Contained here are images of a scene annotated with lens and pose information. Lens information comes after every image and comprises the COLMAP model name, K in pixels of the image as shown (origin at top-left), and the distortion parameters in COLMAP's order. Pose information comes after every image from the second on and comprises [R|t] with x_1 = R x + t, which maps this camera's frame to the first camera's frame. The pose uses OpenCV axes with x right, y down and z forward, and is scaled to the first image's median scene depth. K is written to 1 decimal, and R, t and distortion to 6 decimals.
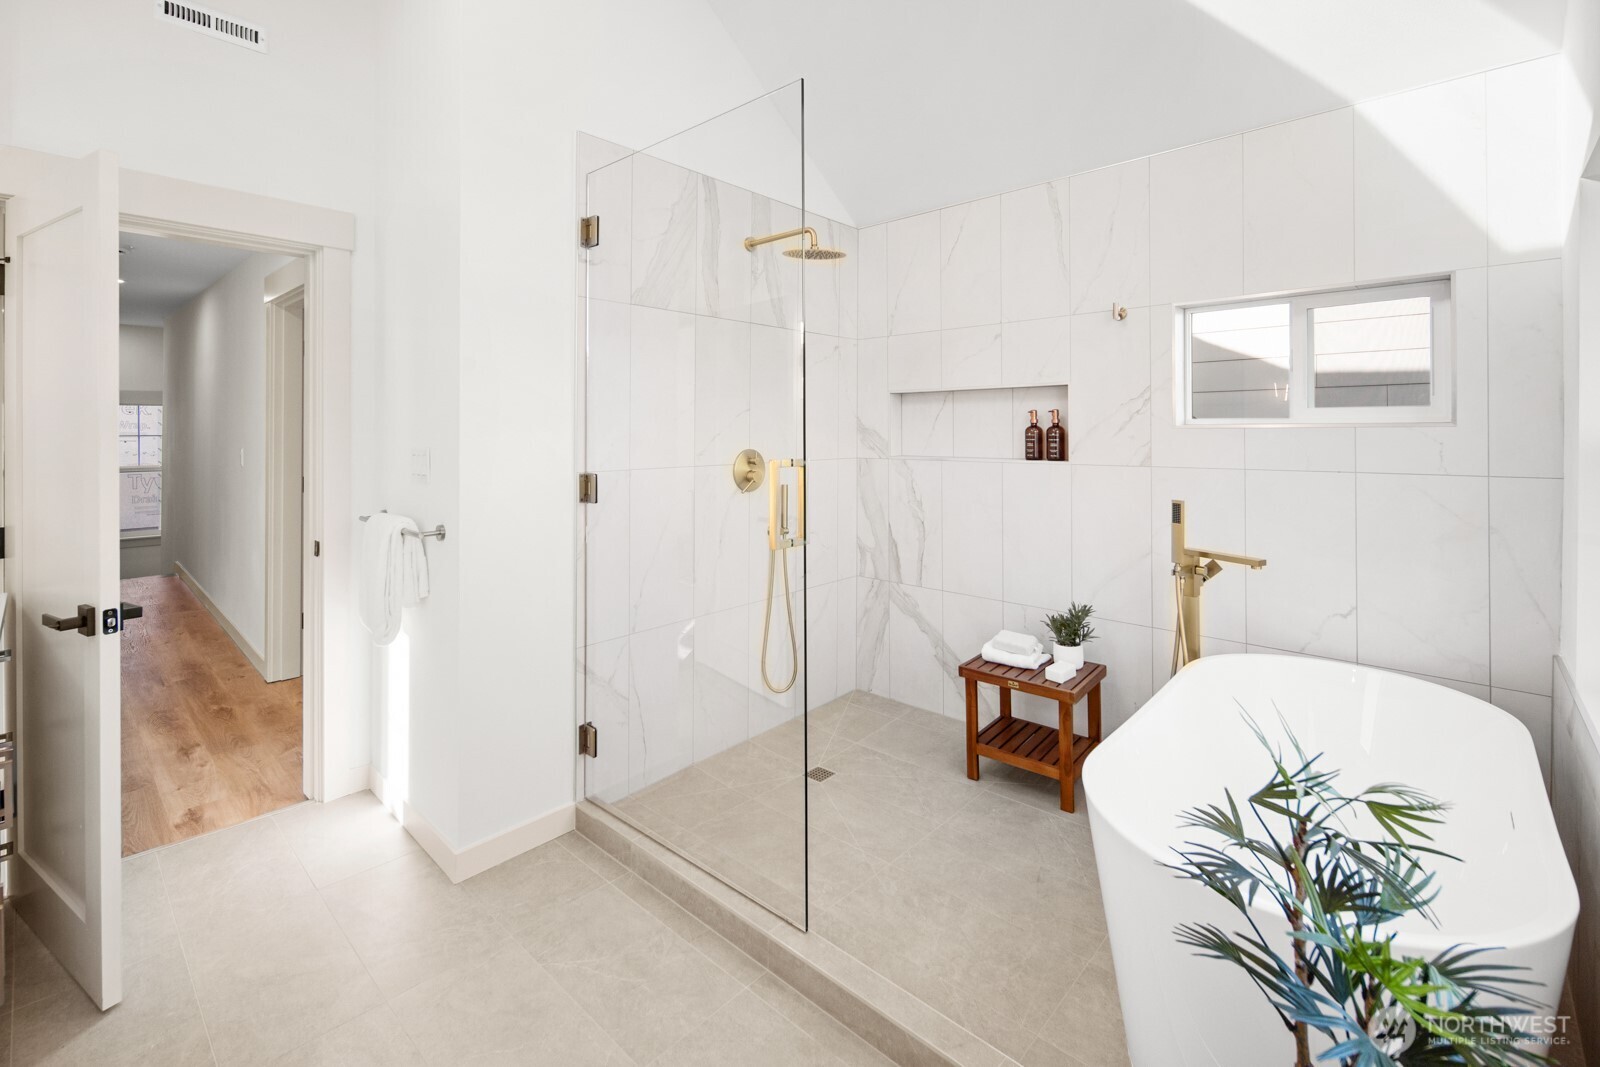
lens RADIAL K [[698.3, 0, 801.9], [0, 698.3, 424.9], [0, 0, 1]] dist [0.000644, -0.000280]
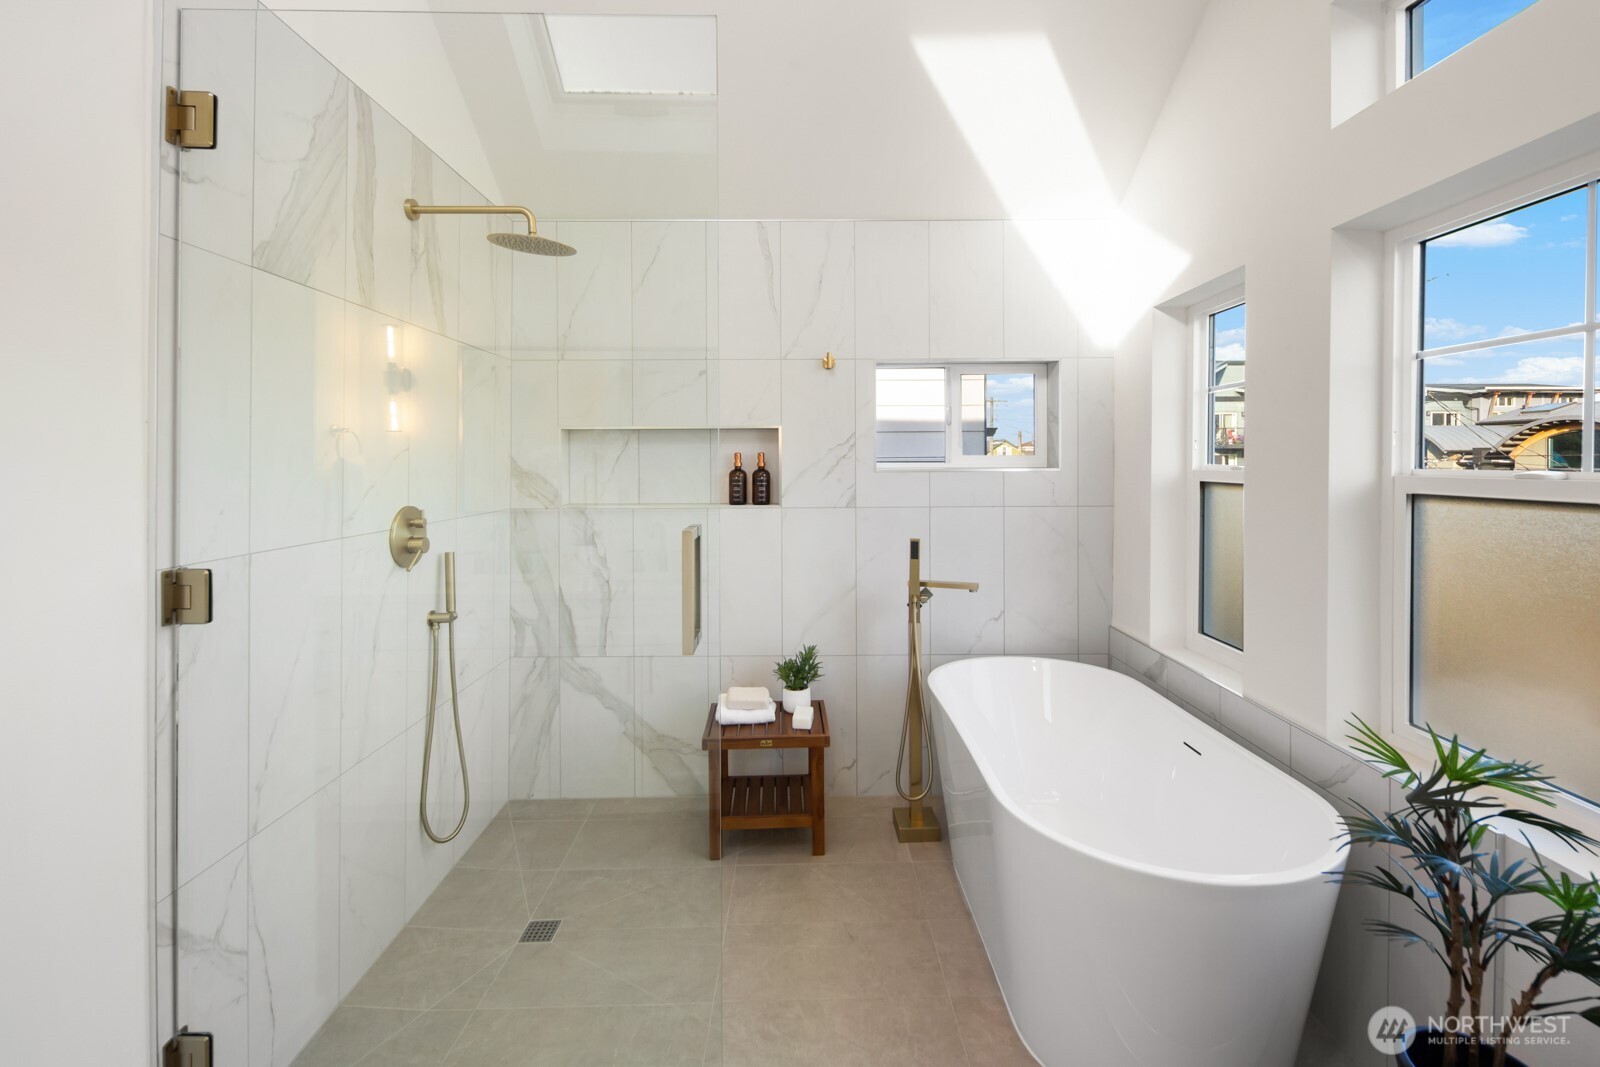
lens RADIAL K [[698.7, 0, 804.0], [0, 698.7, 459.7], [0, 0, 1]] dist [0.002187, -0.000775]
pose [[0.733584, 0.002162, 0.679596, -0.272011], [-0.004087, 0.999991, 0.001231, -0.014154], [-0.679587, -0.003681, 0.733586, 0.237663]]
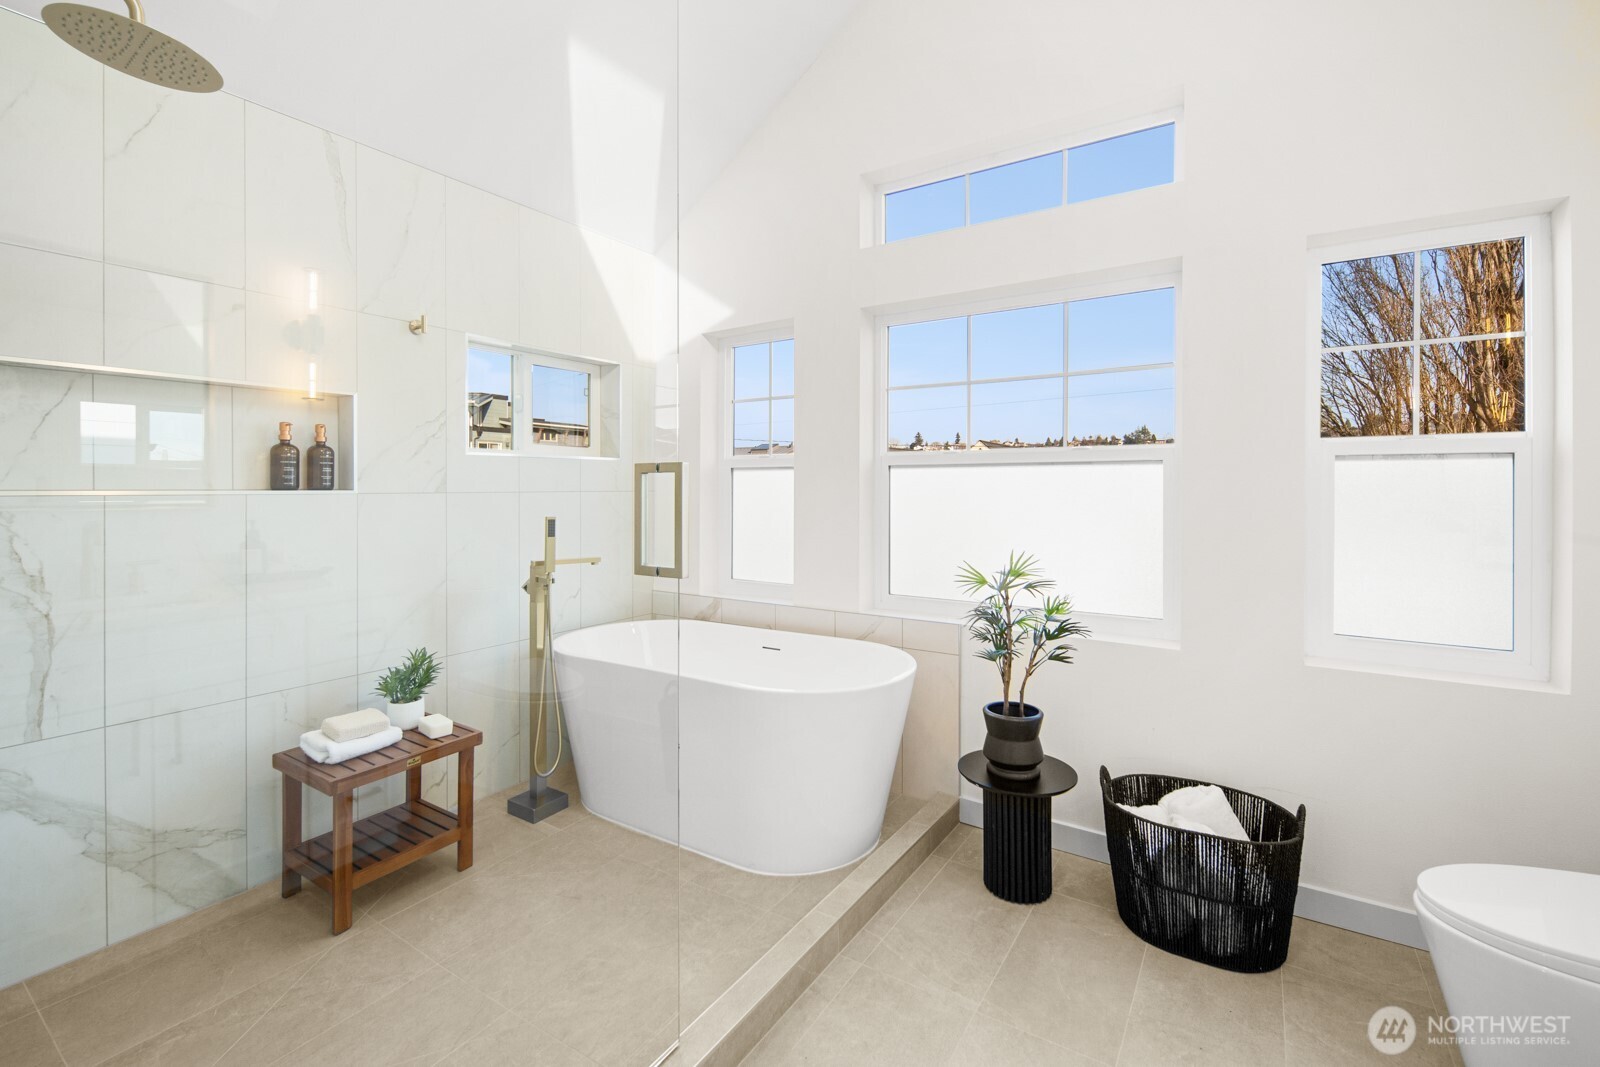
lens RADIAL K [[701.1, 0, 801.0], [0, 701.1, 488.3], [0, 0, 1]] dist [0.001649, -0.001053]
pose [[-0.162228, 0.005164, 0.986740, -0.505748], [-0.006233, 0.999961, -0.006258, 0.052013], [-0.986734, -0.007166, -0.162189, 0.613106]]
